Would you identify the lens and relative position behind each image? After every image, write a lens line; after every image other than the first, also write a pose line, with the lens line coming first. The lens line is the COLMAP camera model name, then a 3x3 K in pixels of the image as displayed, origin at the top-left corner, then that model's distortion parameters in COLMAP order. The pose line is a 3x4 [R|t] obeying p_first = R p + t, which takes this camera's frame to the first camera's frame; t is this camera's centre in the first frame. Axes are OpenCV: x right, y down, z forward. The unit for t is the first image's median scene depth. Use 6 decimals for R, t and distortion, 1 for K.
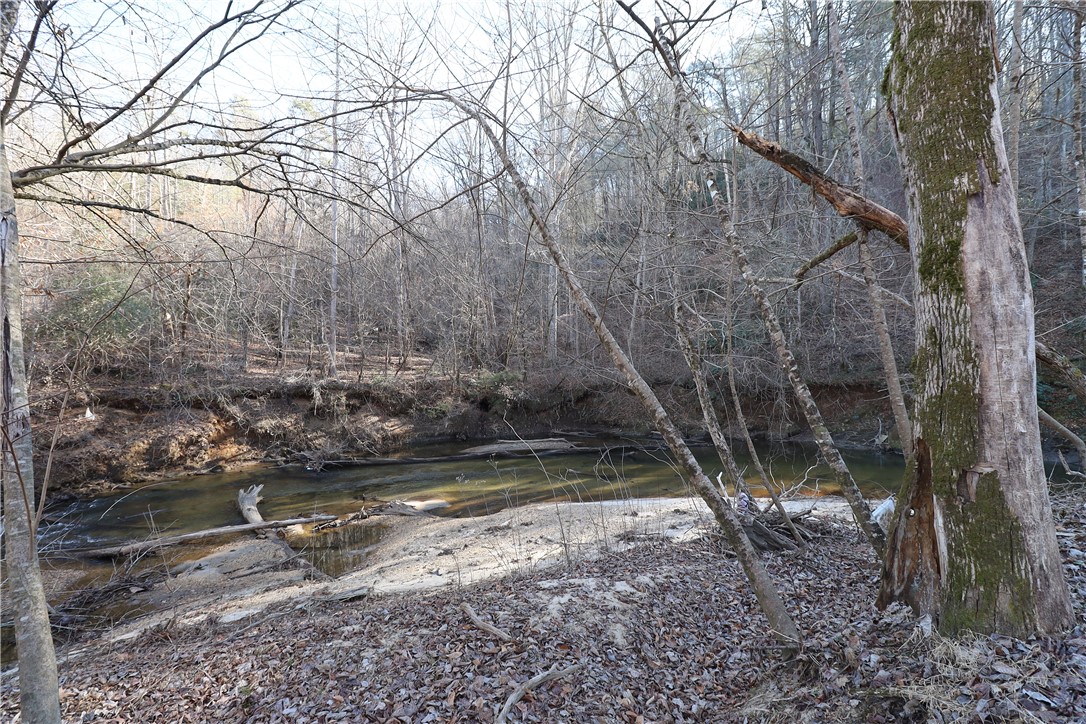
lens RADIAL K [[502.4, 0, 544.1], [0, 502.4, 362.5], [0, 0, 1]] dist [-0.011308, -0.008197]
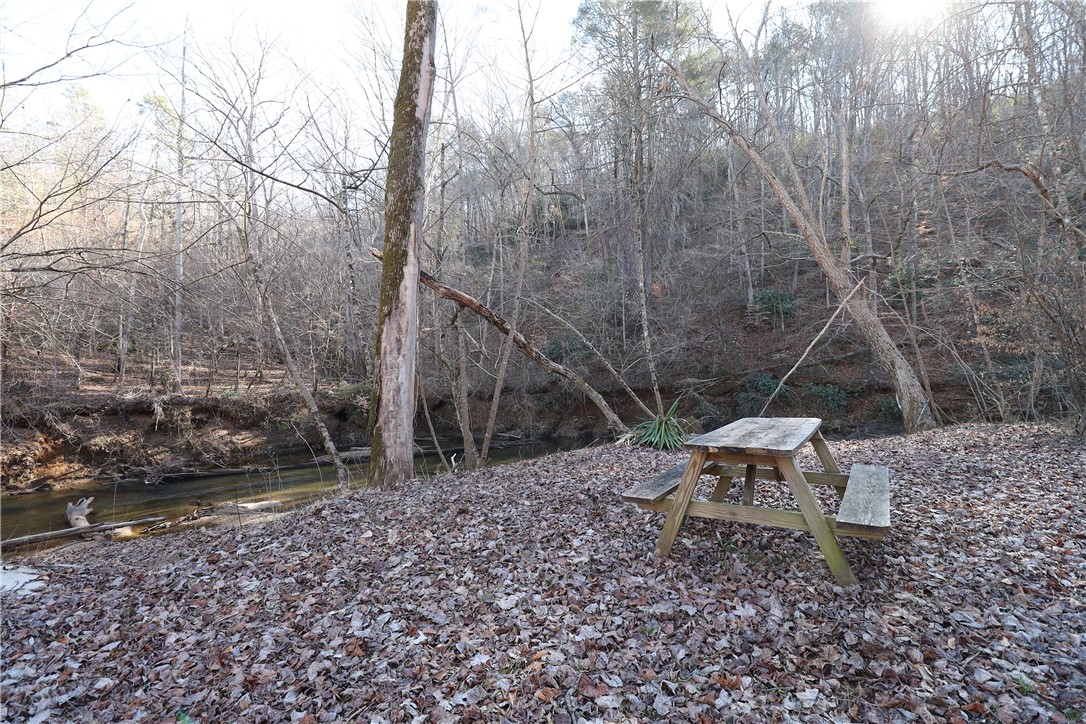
lens RADIAL K [[502.4, 0, 544.6], [0, 502.4, 360.0], [0, 0, 1]] dist [-0.011308, -0.008197]
pose [[0.978048, -0.011397, 0.208067, 0.104927], [0.015843, 0.999680, -0.019714, -0.004988], [-0.207776, 0.022578, 0.977916, -0.149969]]
